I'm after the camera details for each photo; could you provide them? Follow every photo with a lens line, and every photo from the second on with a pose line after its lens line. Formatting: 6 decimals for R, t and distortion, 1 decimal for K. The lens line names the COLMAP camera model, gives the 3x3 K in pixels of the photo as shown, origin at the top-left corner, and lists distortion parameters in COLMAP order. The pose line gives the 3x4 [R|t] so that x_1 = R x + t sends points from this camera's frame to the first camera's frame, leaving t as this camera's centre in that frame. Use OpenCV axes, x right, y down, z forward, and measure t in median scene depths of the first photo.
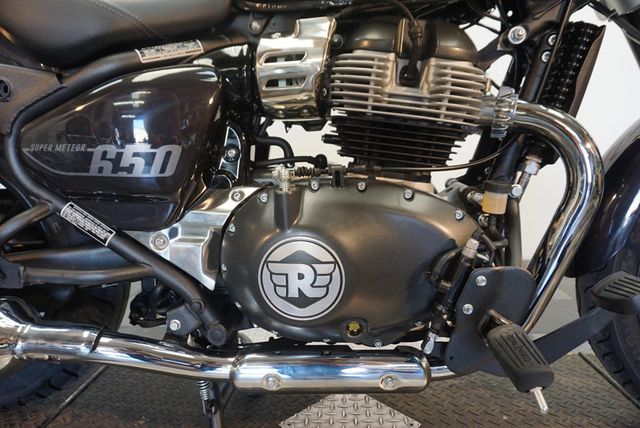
lens RADIAL K [[424.5, 0, 319.0], [0, 424.5, 209.2], [0, 0, 1]] dist [-0.045665, 0.028762]
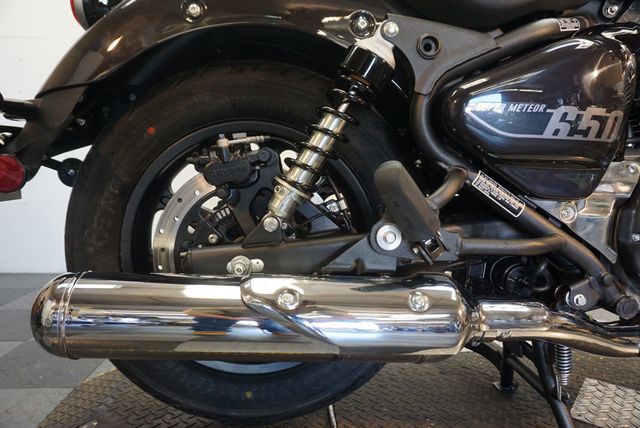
lens RADIAL K [[424.5, 0, 321.4], [0, 424.5, 215.3], [0, 0, 1]] dist [-0.045665, 0.028762]
pose [[0.990991, 0.009112, 0.133618, -1.185926], [-0.000752, 0.998046, -0.062481, 0.158536], [-0.133927, 0.061817, 0.989061, 0.130244]]
